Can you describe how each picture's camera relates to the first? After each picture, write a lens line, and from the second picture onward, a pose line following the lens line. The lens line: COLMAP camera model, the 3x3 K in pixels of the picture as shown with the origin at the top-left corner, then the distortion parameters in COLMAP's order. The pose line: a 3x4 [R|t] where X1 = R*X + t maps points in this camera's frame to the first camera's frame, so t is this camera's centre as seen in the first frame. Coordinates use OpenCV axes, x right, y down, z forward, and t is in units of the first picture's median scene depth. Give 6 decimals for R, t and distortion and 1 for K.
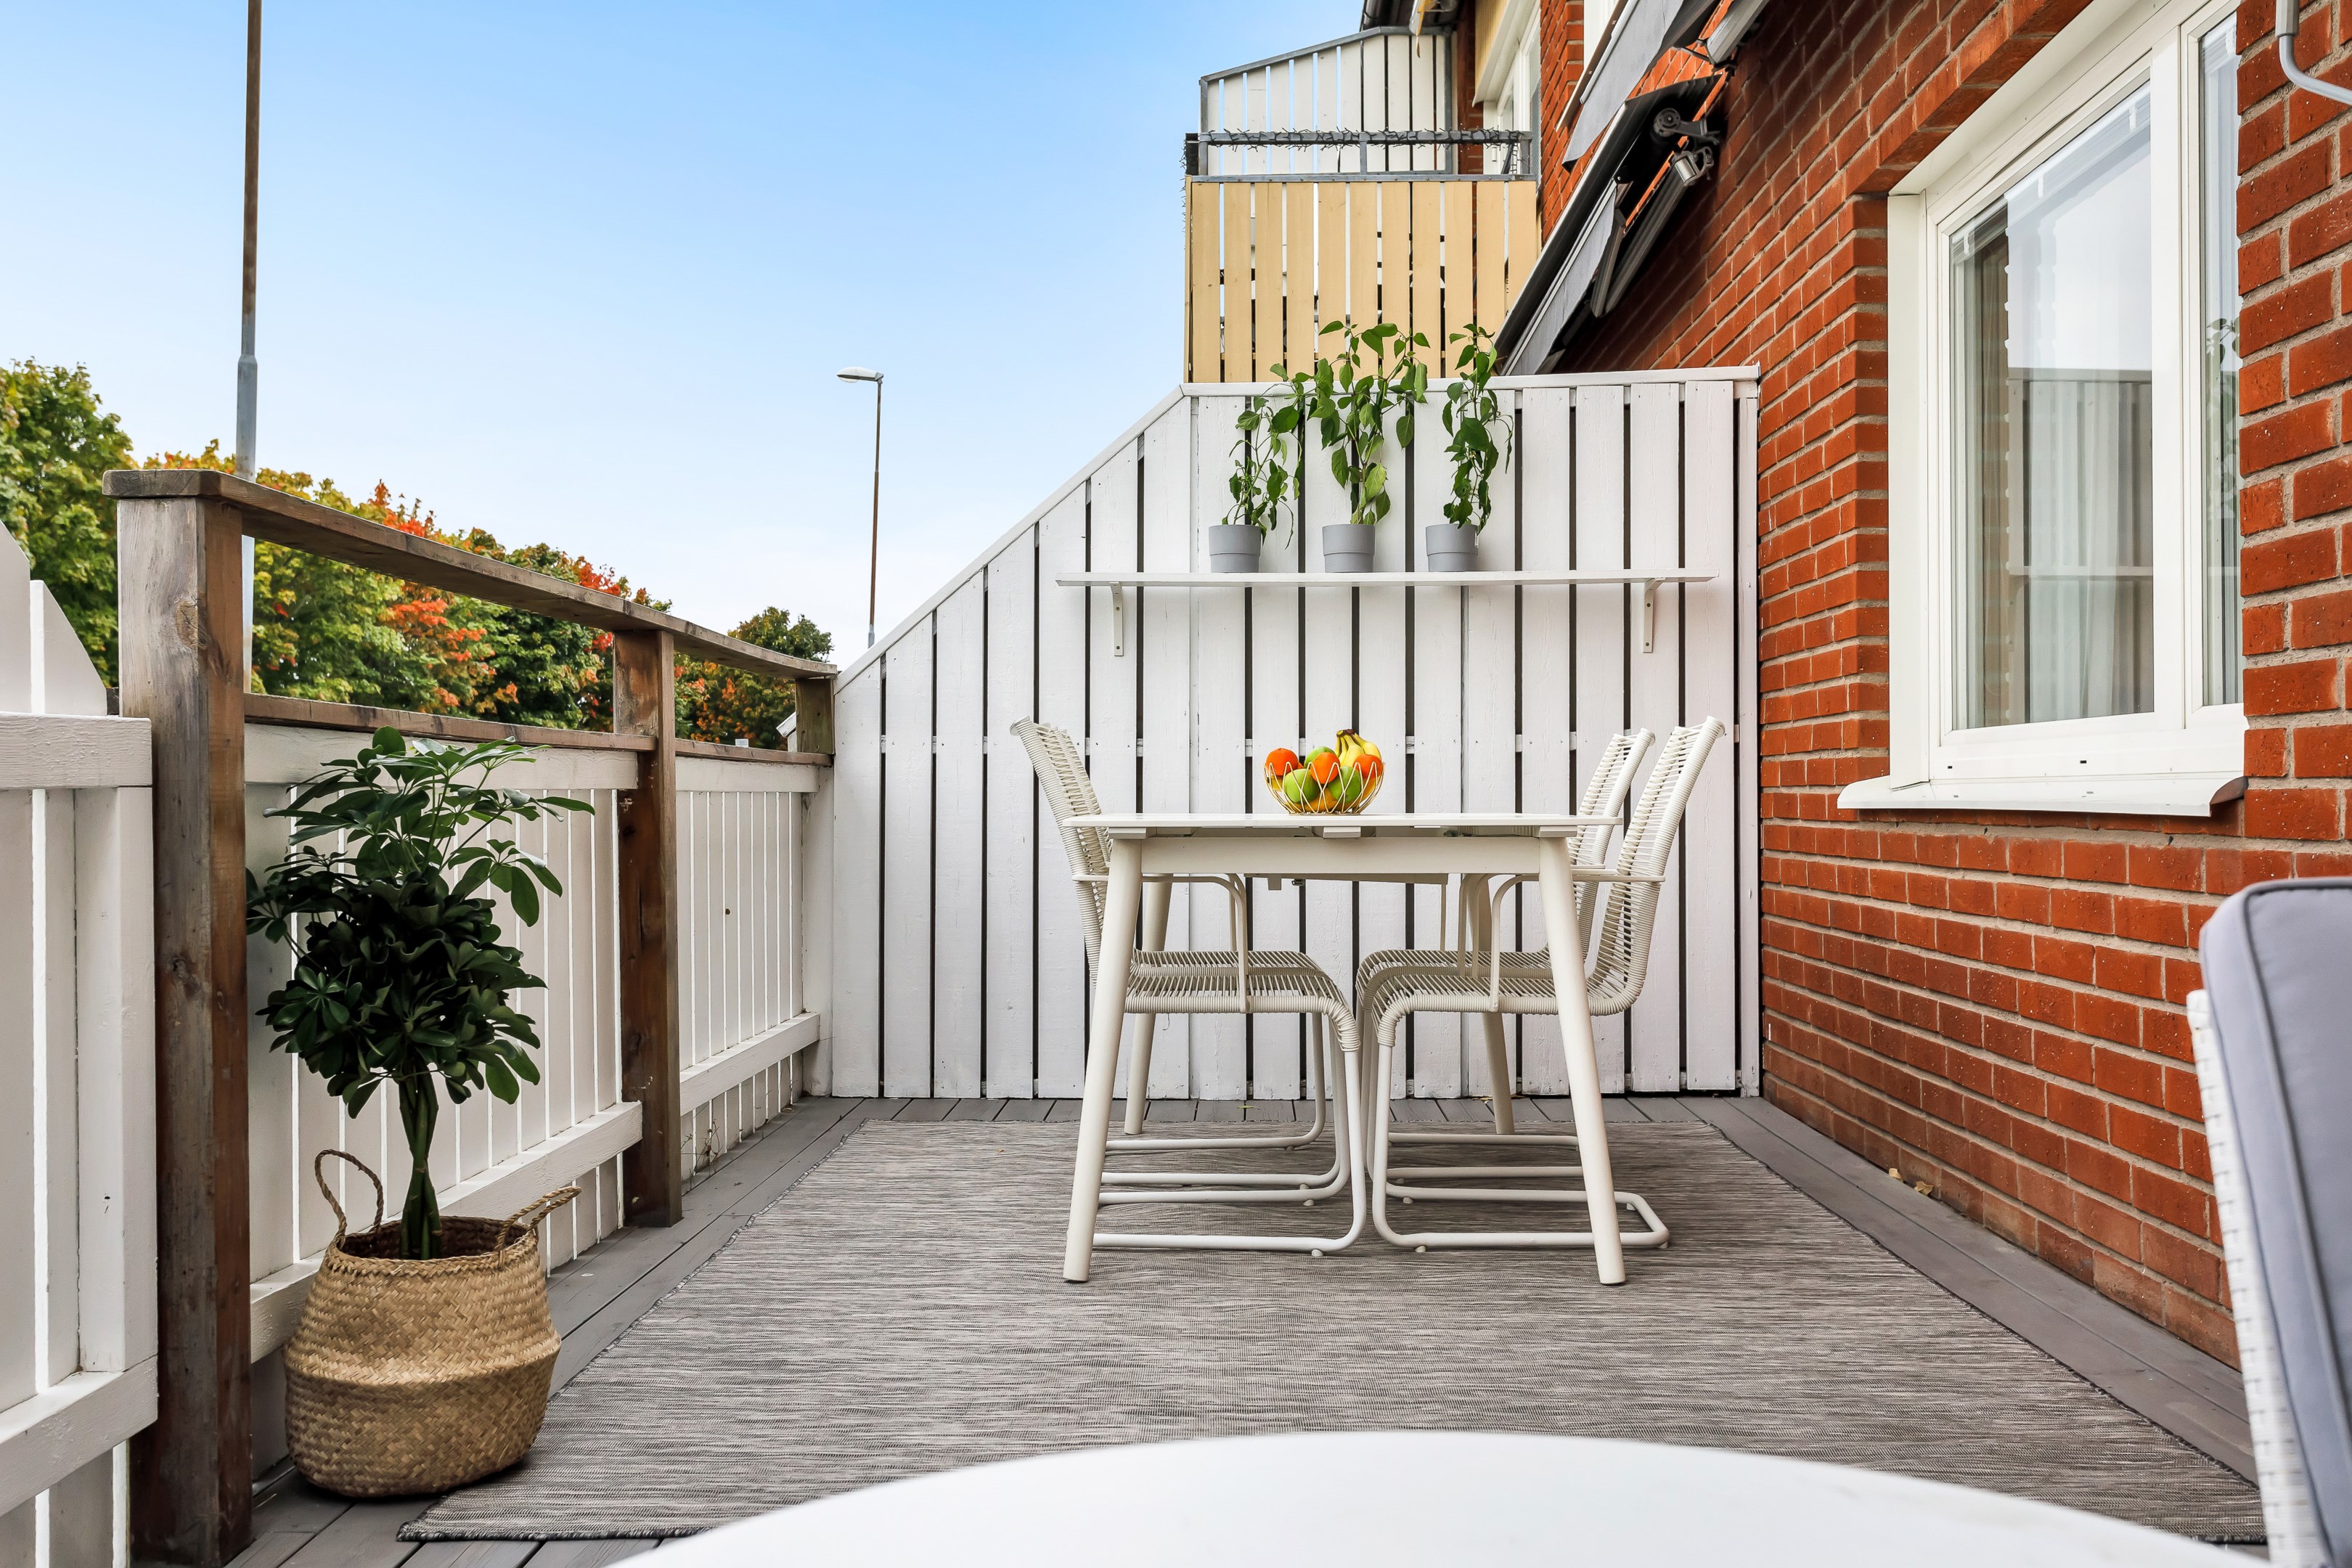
lens RADIAL K [[2171.0, 0, 1176.0], [0, 2171.0, 784.0], [0, 0, 1]] dist [-0.160092, 0.497177]
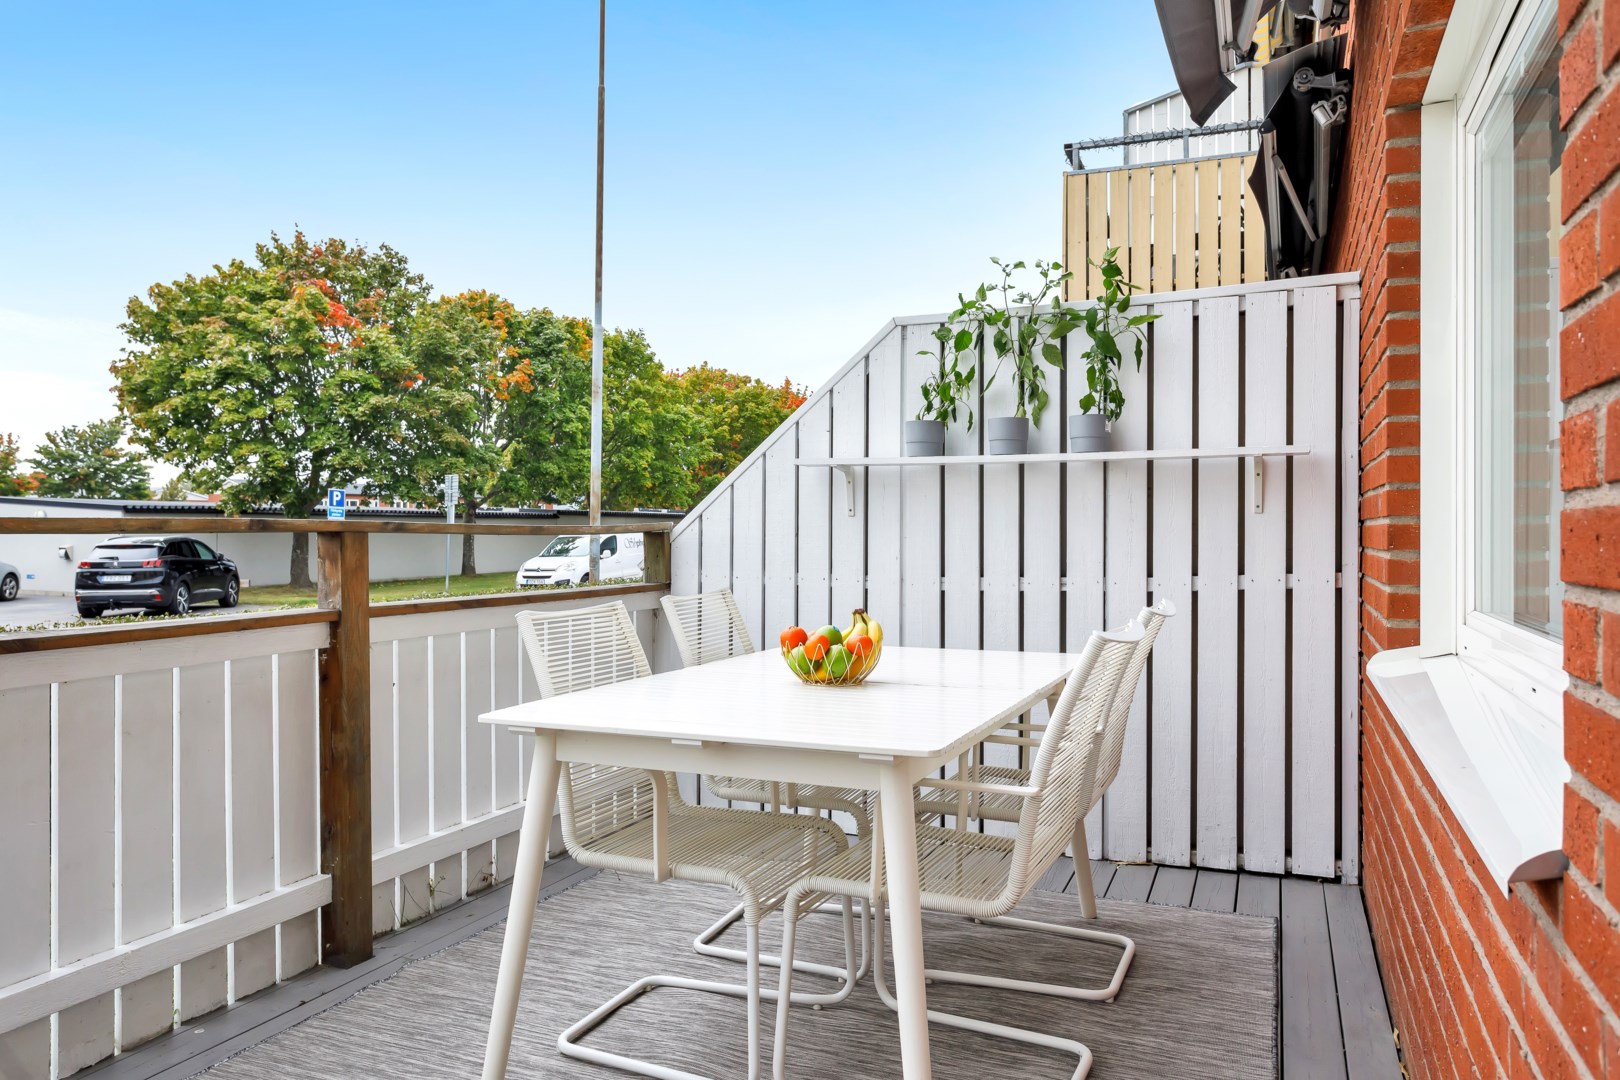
lens RADIAL K [[1148.3, 0, 810.0], [0, 1148.3, 540.0], [0, 0, 1]] dist [-0.011883, -0.002180]
pose [[0.937739, 0.004941, -0.347305, 0.206369], [-0.001409, 0.999945, 0.010421, -0.052745], [0.347337, -0.009283, 0.937694, 0.300096]]
